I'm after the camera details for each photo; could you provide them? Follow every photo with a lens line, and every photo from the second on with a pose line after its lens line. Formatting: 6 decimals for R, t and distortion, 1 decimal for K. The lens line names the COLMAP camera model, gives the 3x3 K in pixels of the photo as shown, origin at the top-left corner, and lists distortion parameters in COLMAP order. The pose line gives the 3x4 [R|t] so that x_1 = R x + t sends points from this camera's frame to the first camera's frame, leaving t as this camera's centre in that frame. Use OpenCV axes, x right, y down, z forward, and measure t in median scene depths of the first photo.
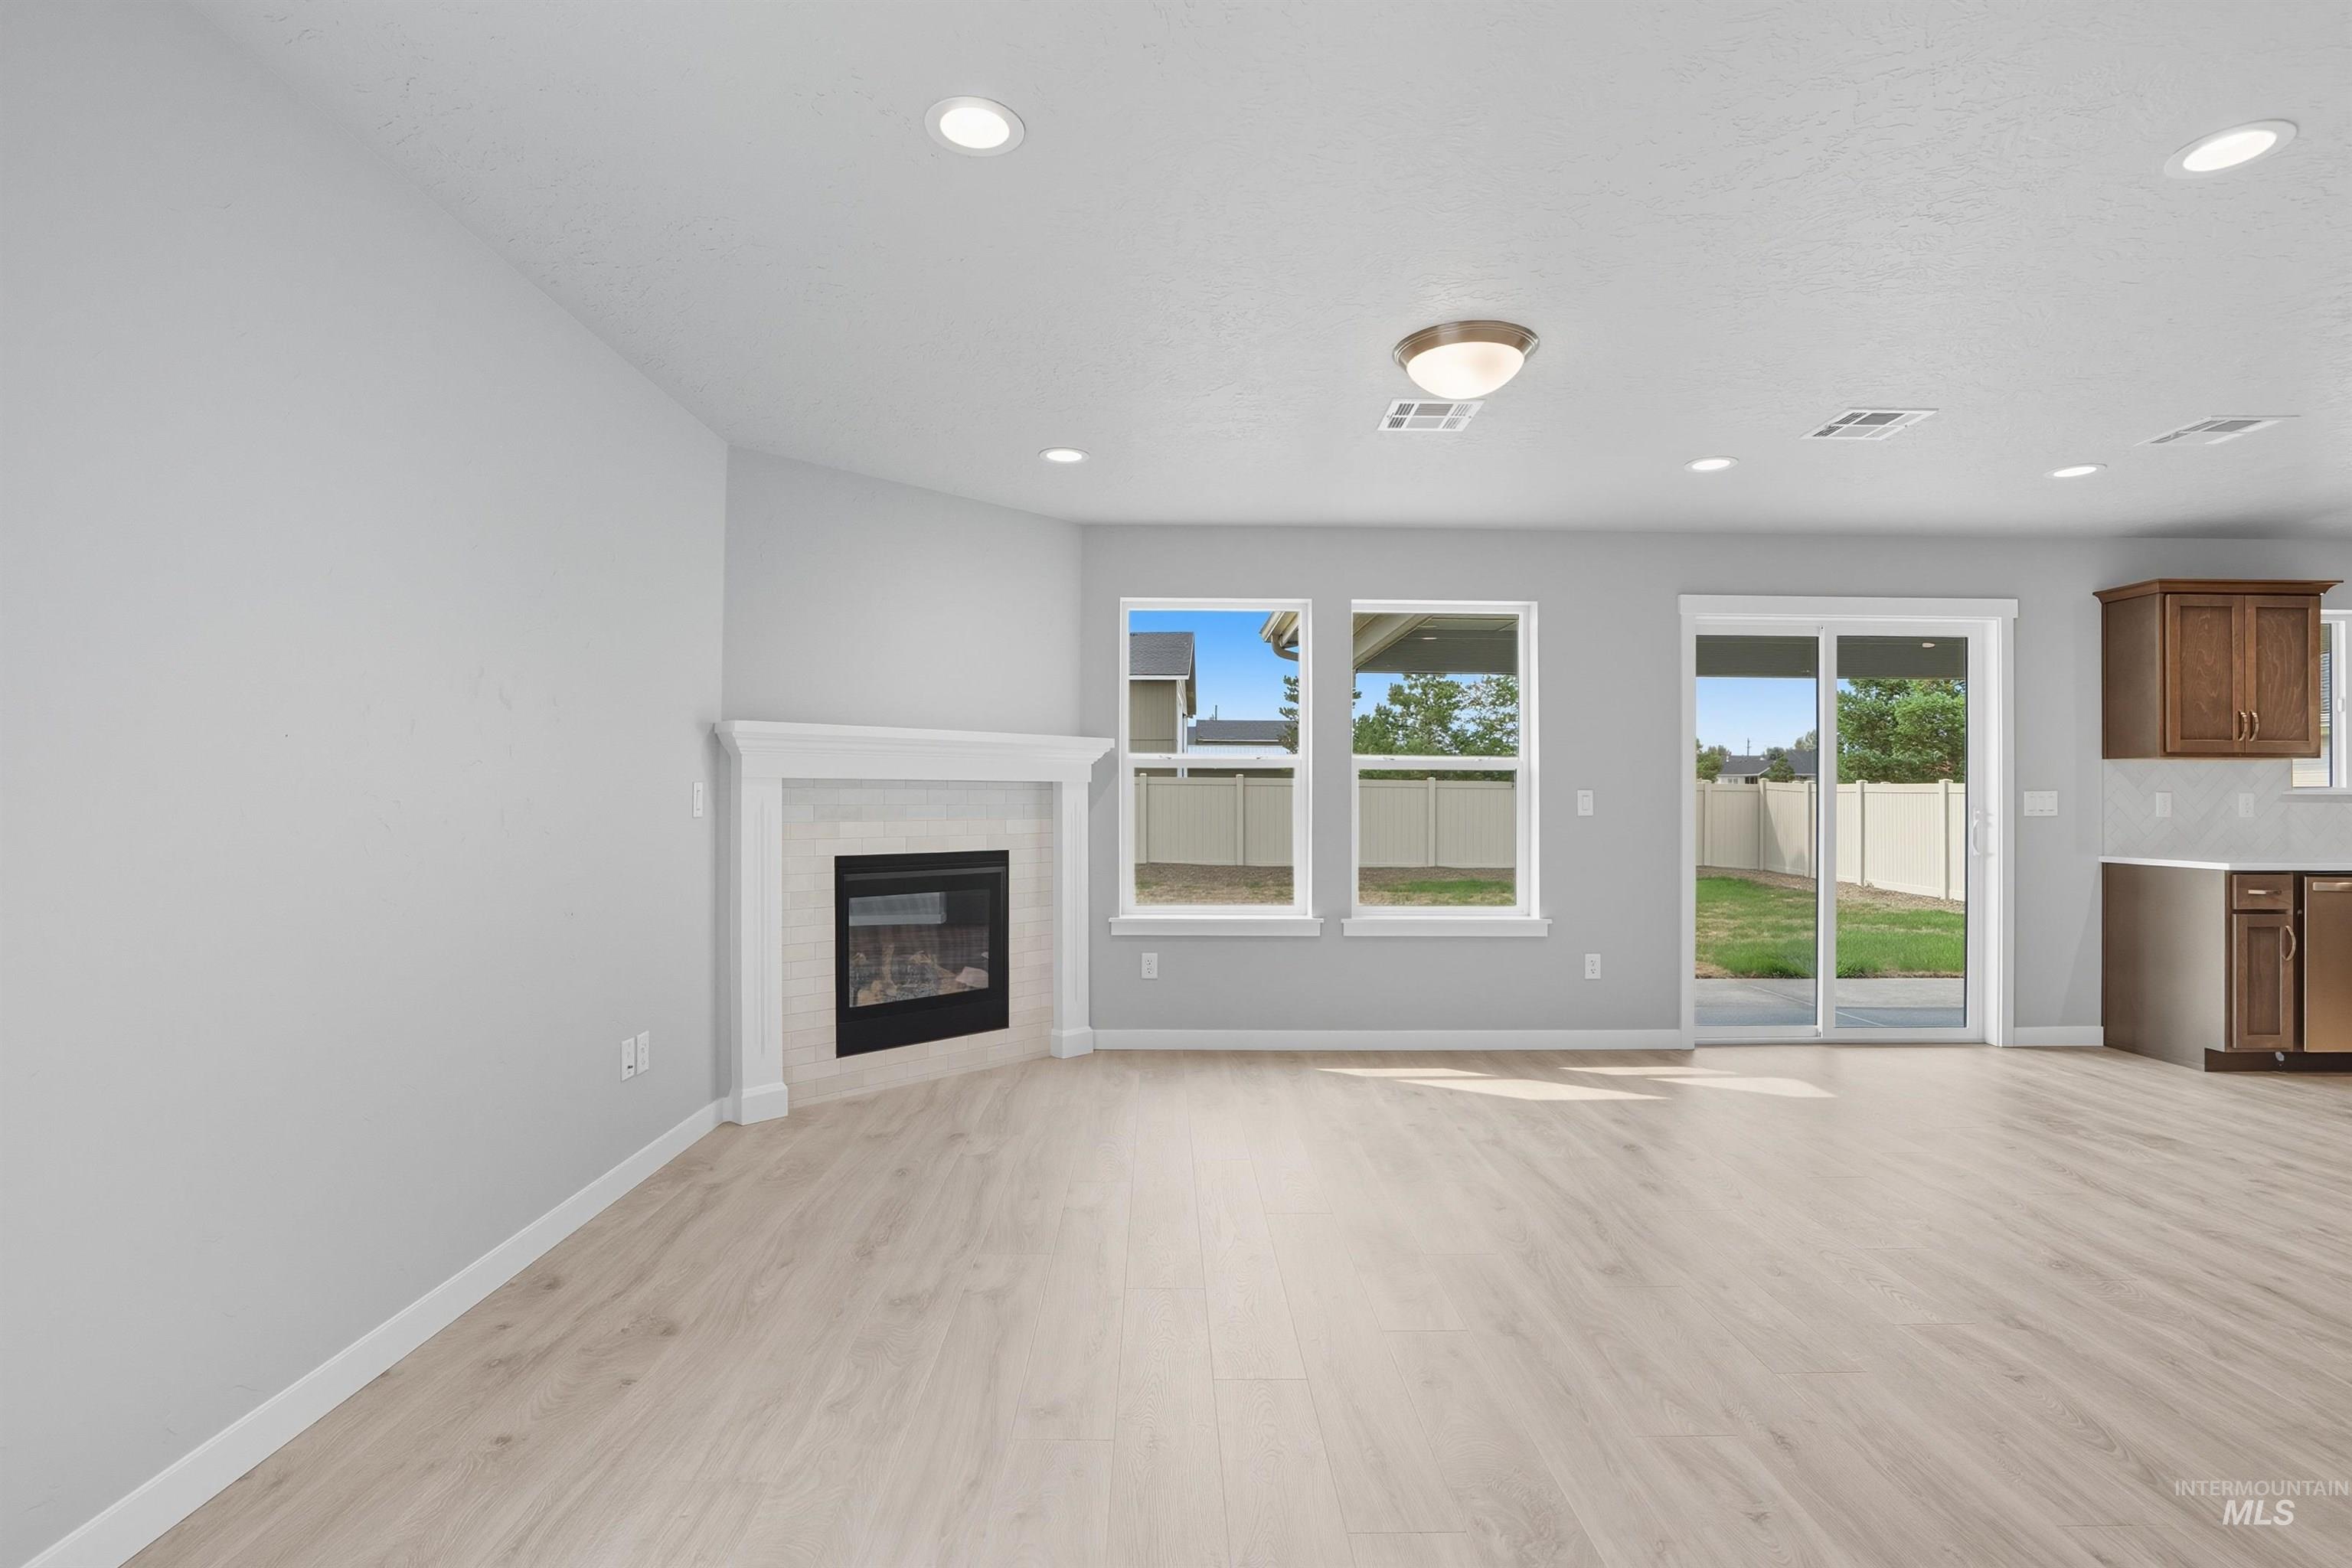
lens RADIAL K [[1115.5, 0, 1143.6], [0, 1115.5, 791.6], [0, 0, 1]] dist [-0.058285, 0.018071]
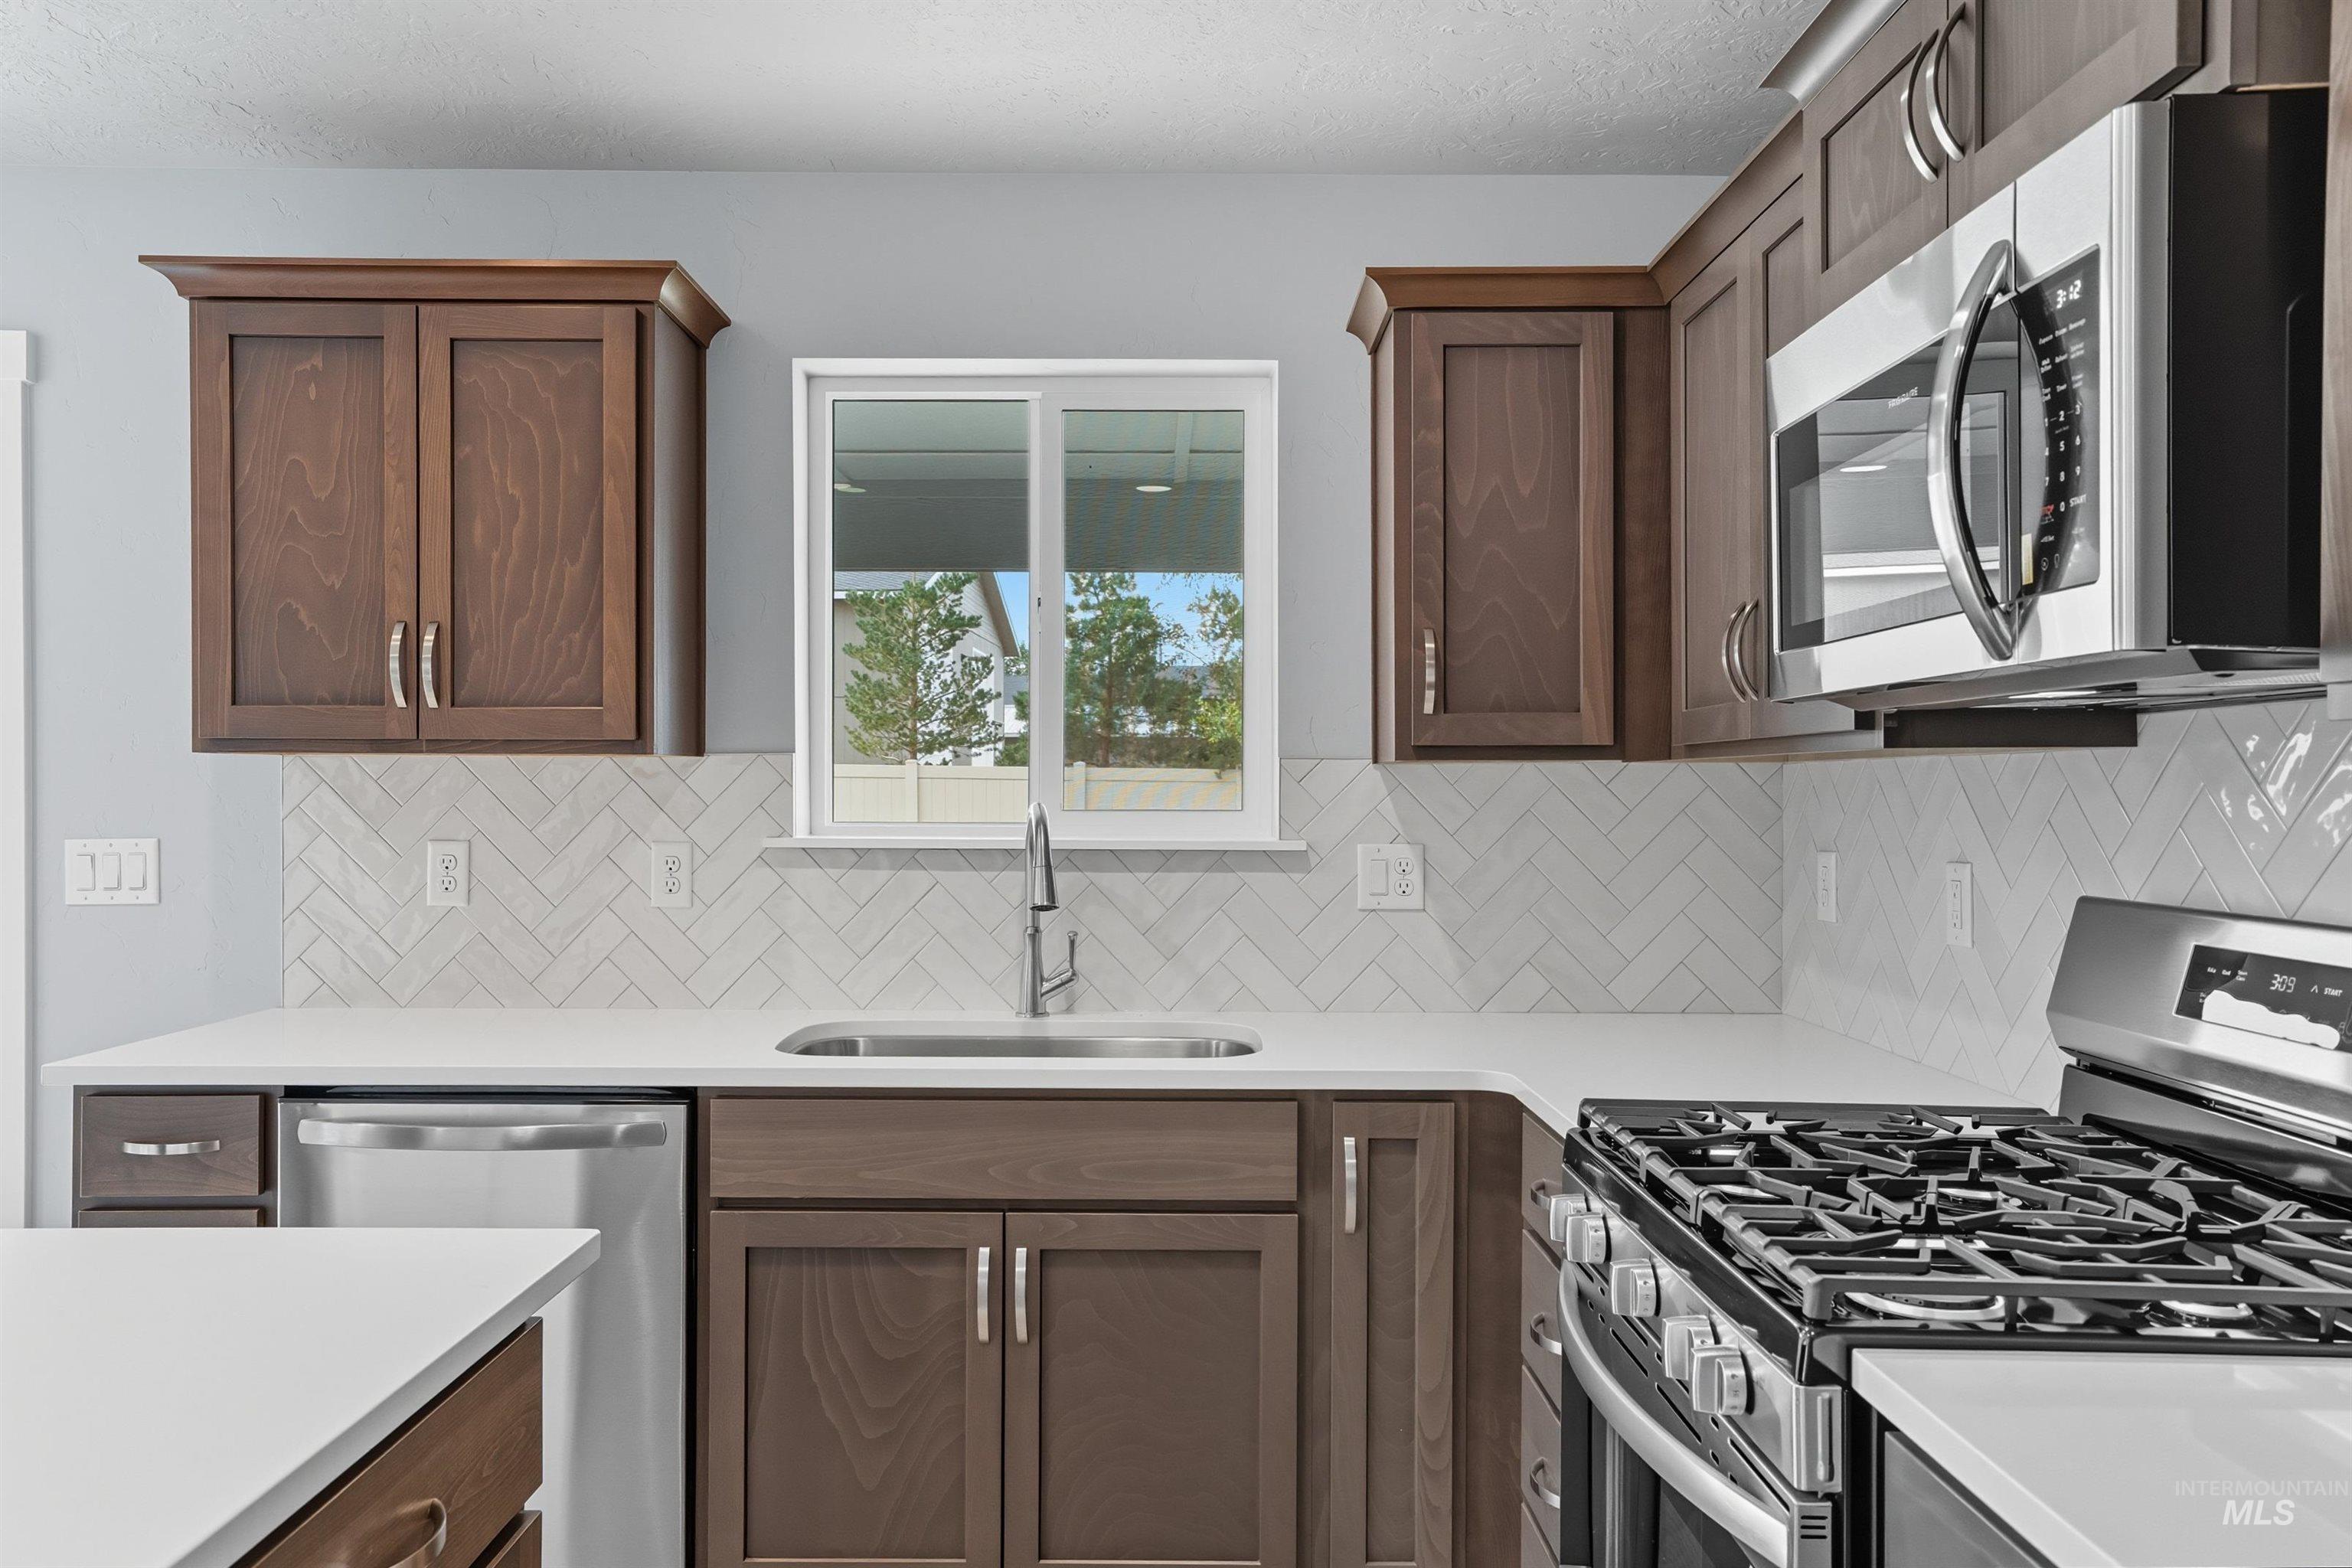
lens RADIAL K [[1733.1, 0, 1174.3], [0, 1733.1, 795.3], [0, 0, 1]] dist [0.003024, 0.016046]
pose [[0.999994, -0.001530, 0.003093, 1.266876], [0.001498, 0.999946, 0.010331, -0.023044], [-0.003109, -0.010326, 0.999942, 0.405093]]
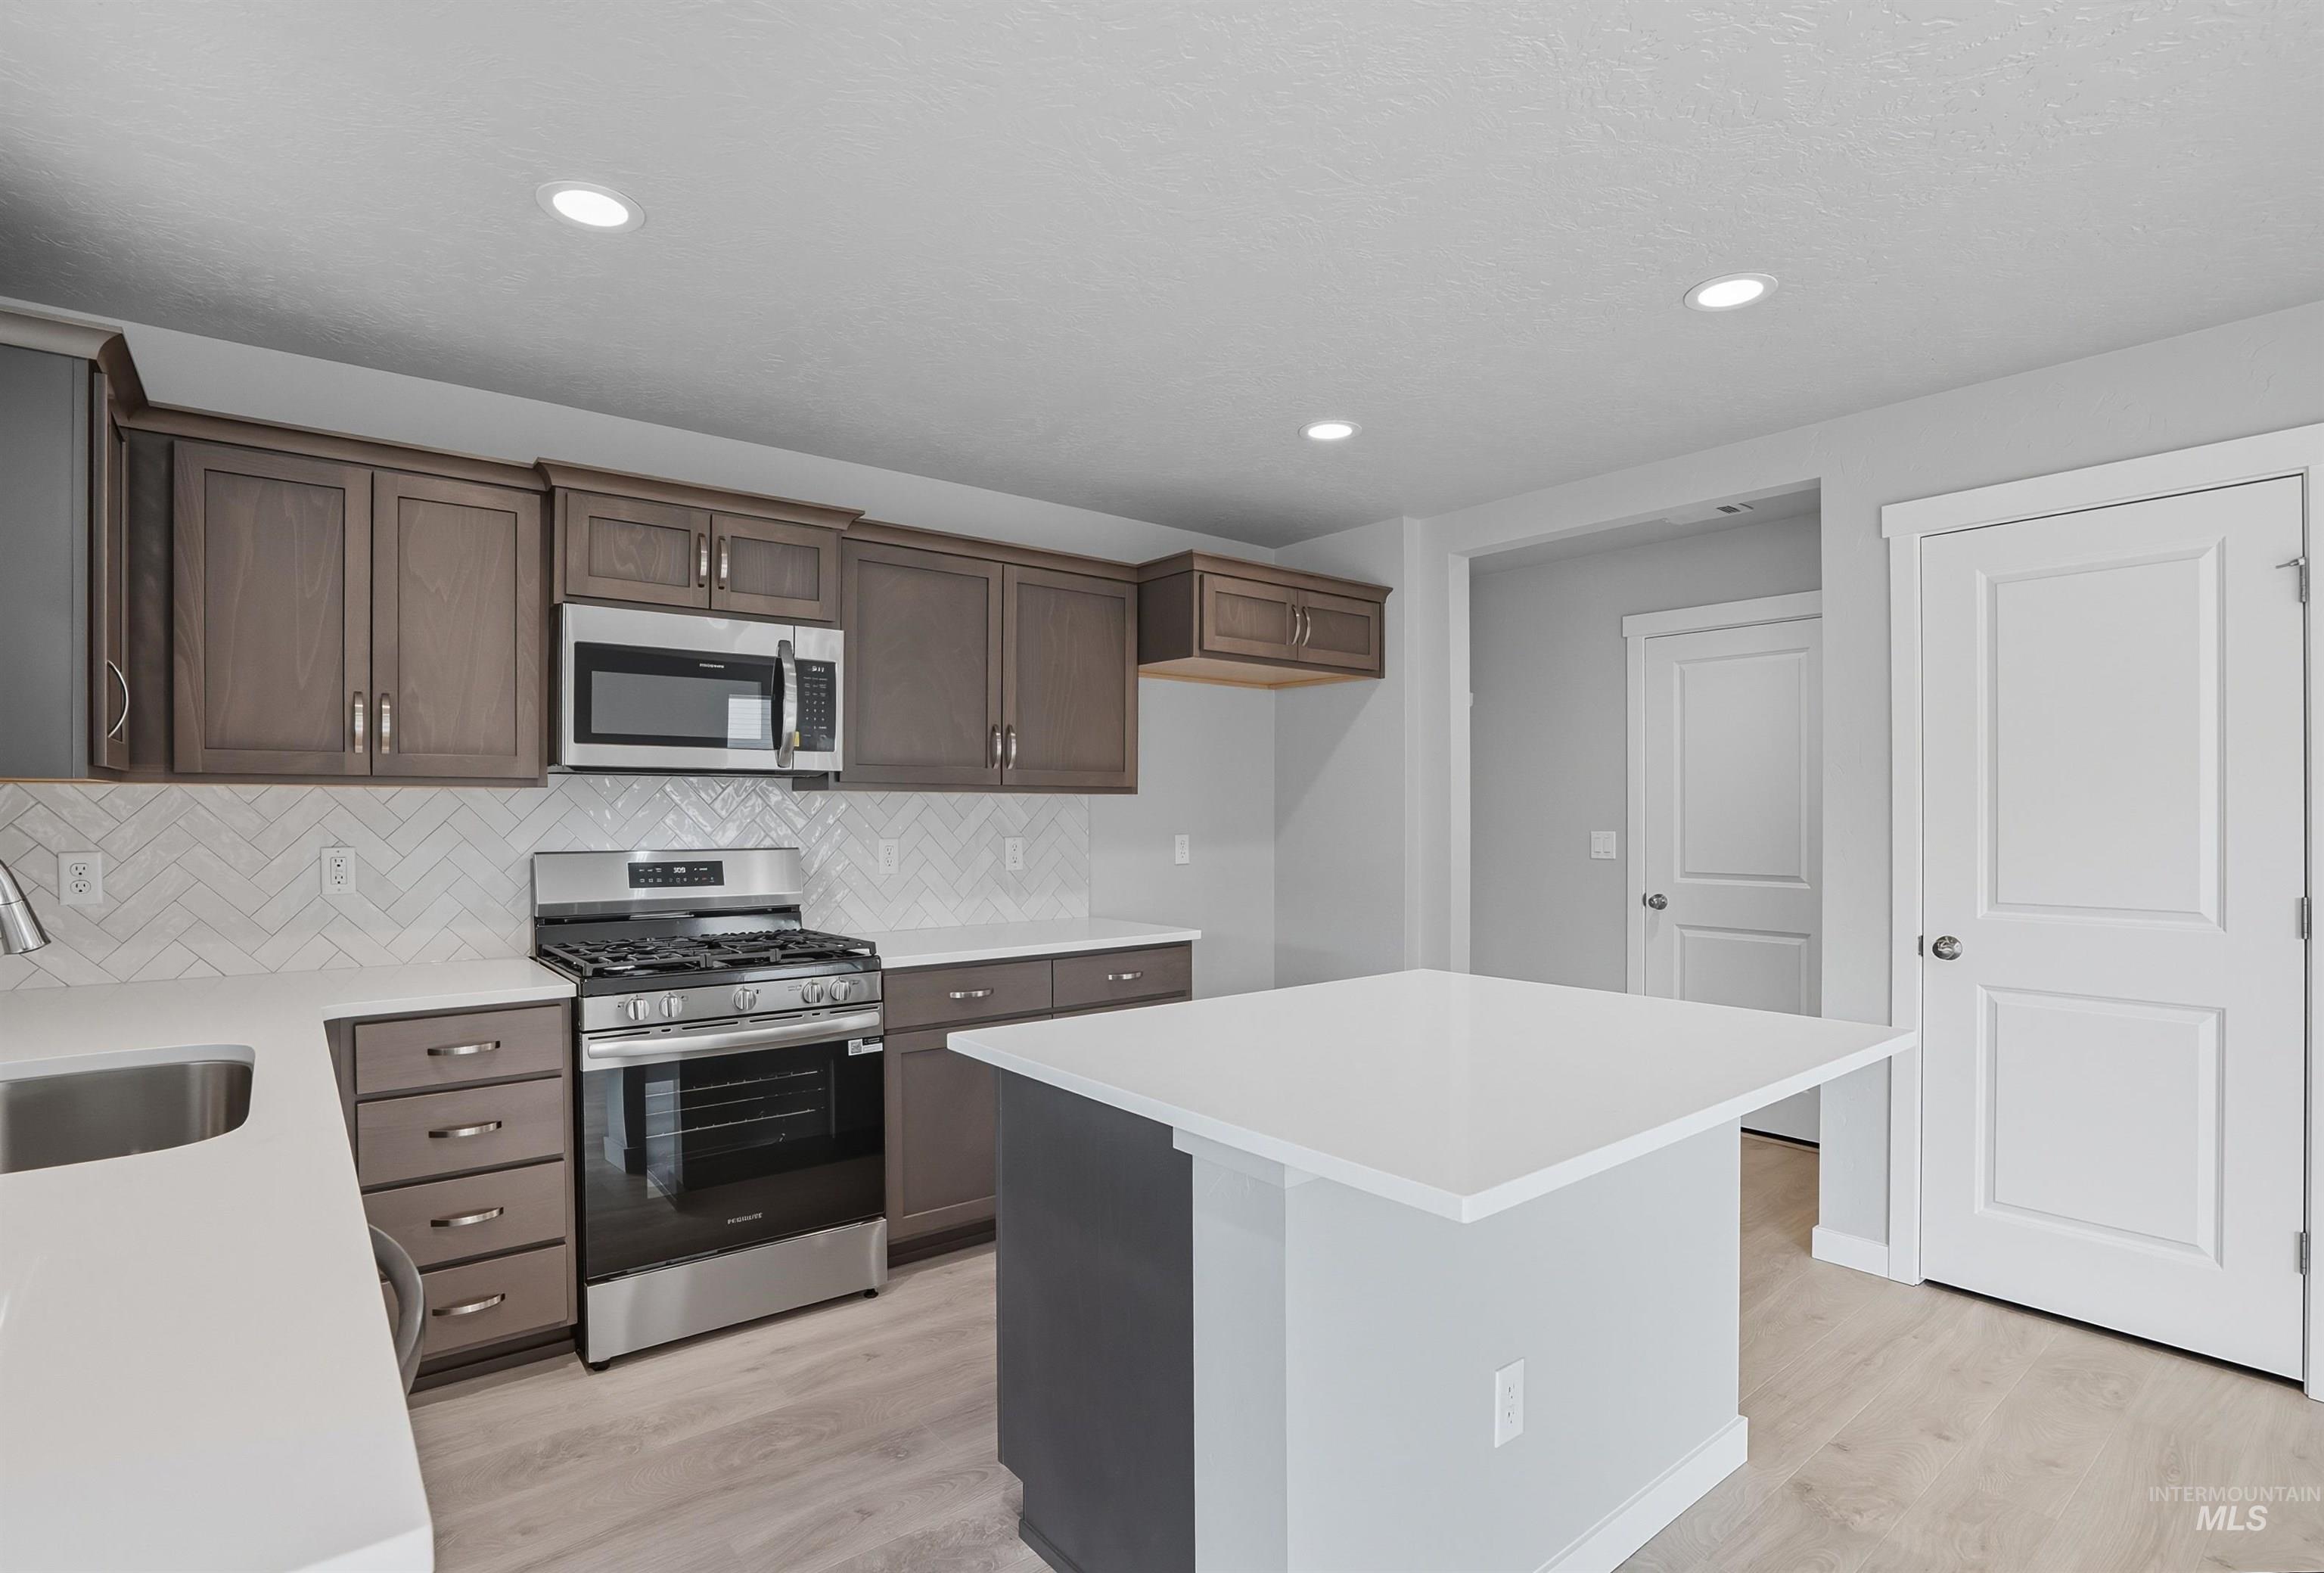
lens RADIAL K [[1148.8, 0, 1130.6], [0, 1148.8, 815.2], [0, 0, 1]] dist [-0.039076, 0.002136]
pose [[-0.620209, -0.007155, 0.784404, 0.787050], [-0.007965, 0.999964, 0.002824, -0.019430], [-0.784397, -0.004497, -0.620243, 0.946979]]
